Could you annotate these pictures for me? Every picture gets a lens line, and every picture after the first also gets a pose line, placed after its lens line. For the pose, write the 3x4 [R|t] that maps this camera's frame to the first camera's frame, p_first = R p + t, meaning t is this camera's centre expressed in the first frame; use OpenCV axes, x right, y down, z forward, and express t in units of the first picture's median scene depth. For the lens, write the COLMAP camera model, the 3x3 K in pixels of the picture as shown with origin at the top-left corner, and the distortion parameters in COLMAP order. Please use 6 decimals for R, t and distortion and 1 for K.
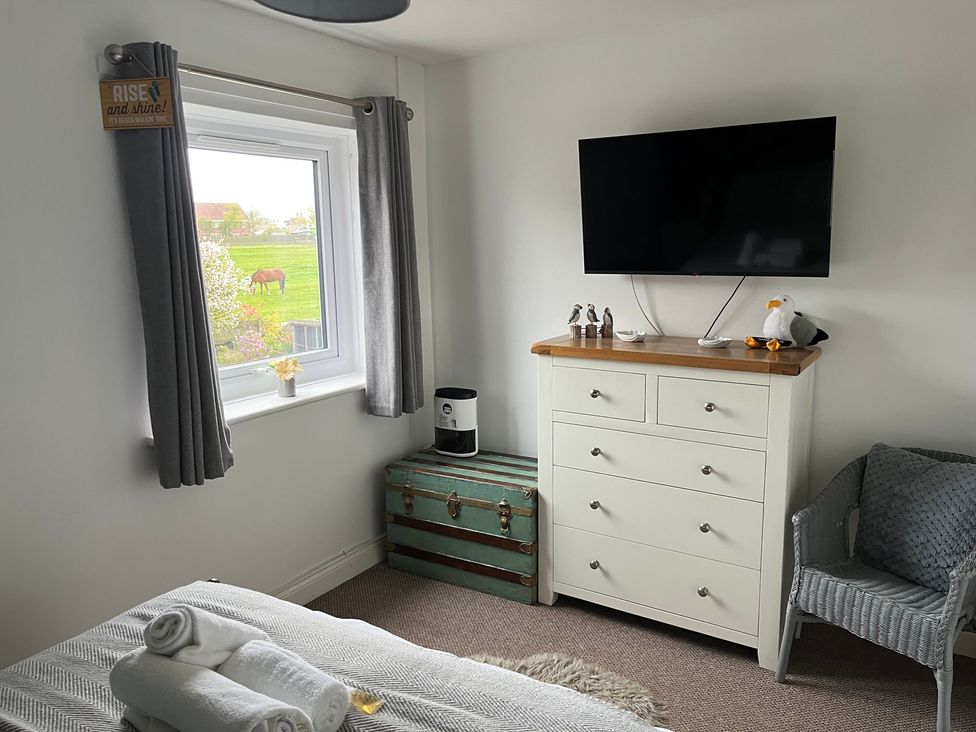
lens RADIAL K [[726.3, 0, 490.6], [0, 726.3, 351.6], [0, 0, 1]] dist [0.048047, -0.093635]
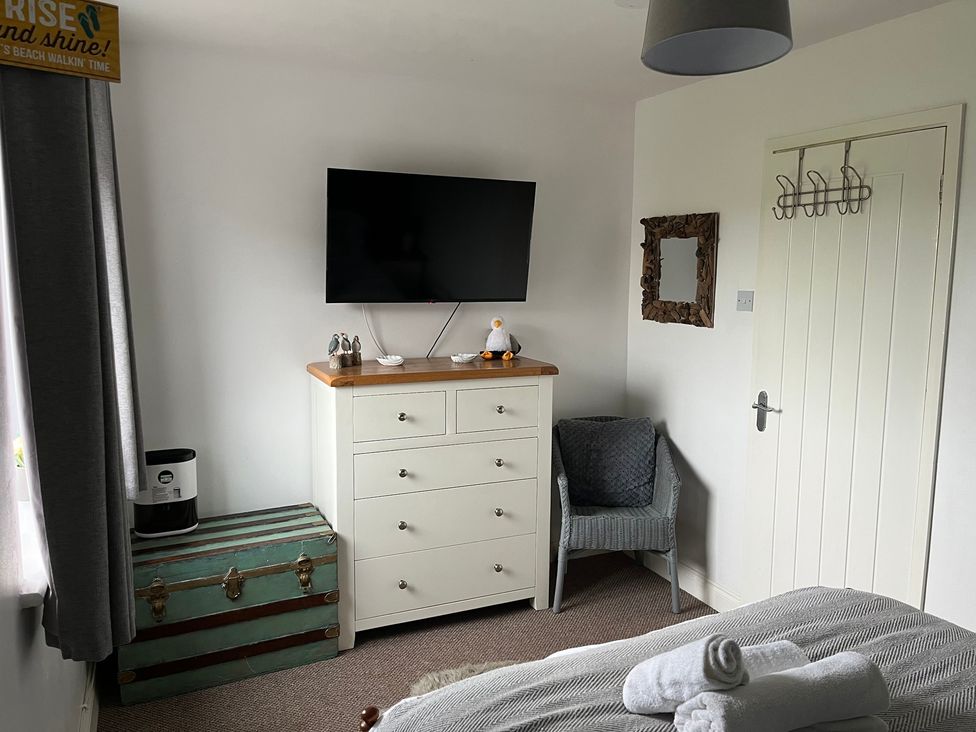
lens RADIAL K [[726.3, 0, 490.6], [0, 726.3, 351.6], [0, 0, 1]] dist [0.048047, -0.093635]
pose [[0.547120, -0.075018, 0.833686, -0.650862], [0.112958, 0.993482, 0.015267, -0.036670], [-0.829397, 0.085819, 0.552028, 0.317452]]
